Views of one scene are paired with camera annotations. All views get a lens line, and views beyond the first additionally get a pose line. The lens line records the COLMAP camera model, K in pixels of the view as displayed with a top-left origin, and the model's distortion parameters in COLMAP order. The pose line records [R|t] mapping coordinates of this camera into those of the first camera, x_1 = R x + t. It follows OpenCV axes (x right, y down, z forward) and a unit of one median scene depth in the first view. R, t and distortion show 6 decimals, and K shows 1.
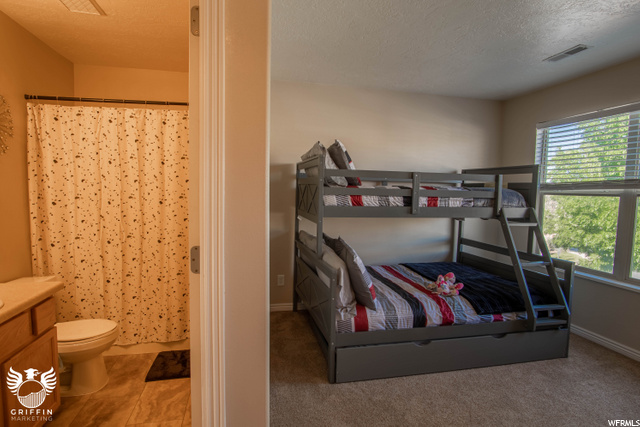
lens RADIAL K [[344.6, 0, 322.5], [0, 344.6, 216.7], [0, 0, 1]] dist [-0.029292, 0.006841]
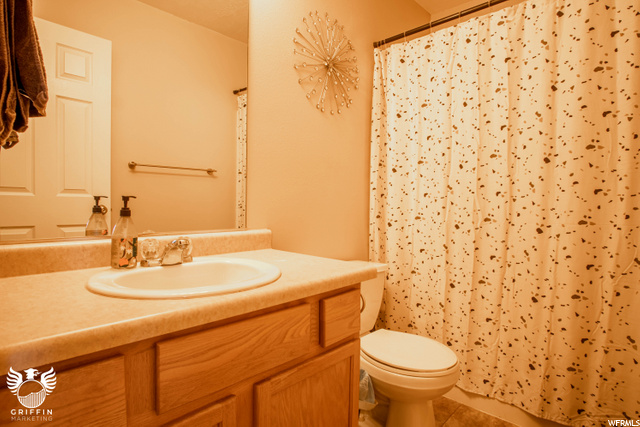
lens RADIAL K [[344.6, 0, 319.5], [0, 344.6, 213.6], [0, 0, 1]] dist [-0.029292, 0.006841]
pose [[0.569713, 0.019135, -0.821621, -0.286483], [-0.072209, 0.997028, -0.026850, 0.107633], [0.818665, 0.074626, 0.569402, 0.494856]]
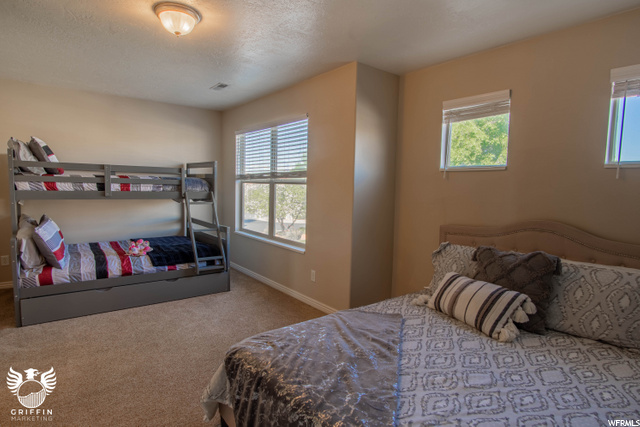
lens RADIAL K [[344.6, 0, 320.9], [0, 344.6, 215.6], [0, 0, 1]] dist [-0.029292, 0.006841]
pose [[0.903354, -0.035096, 0.427457, 0.336783], [0.025990, 0.999294, 0.027120, 0.038709], [-0.428107, -0.013389, 0.903629, -0.402714]]
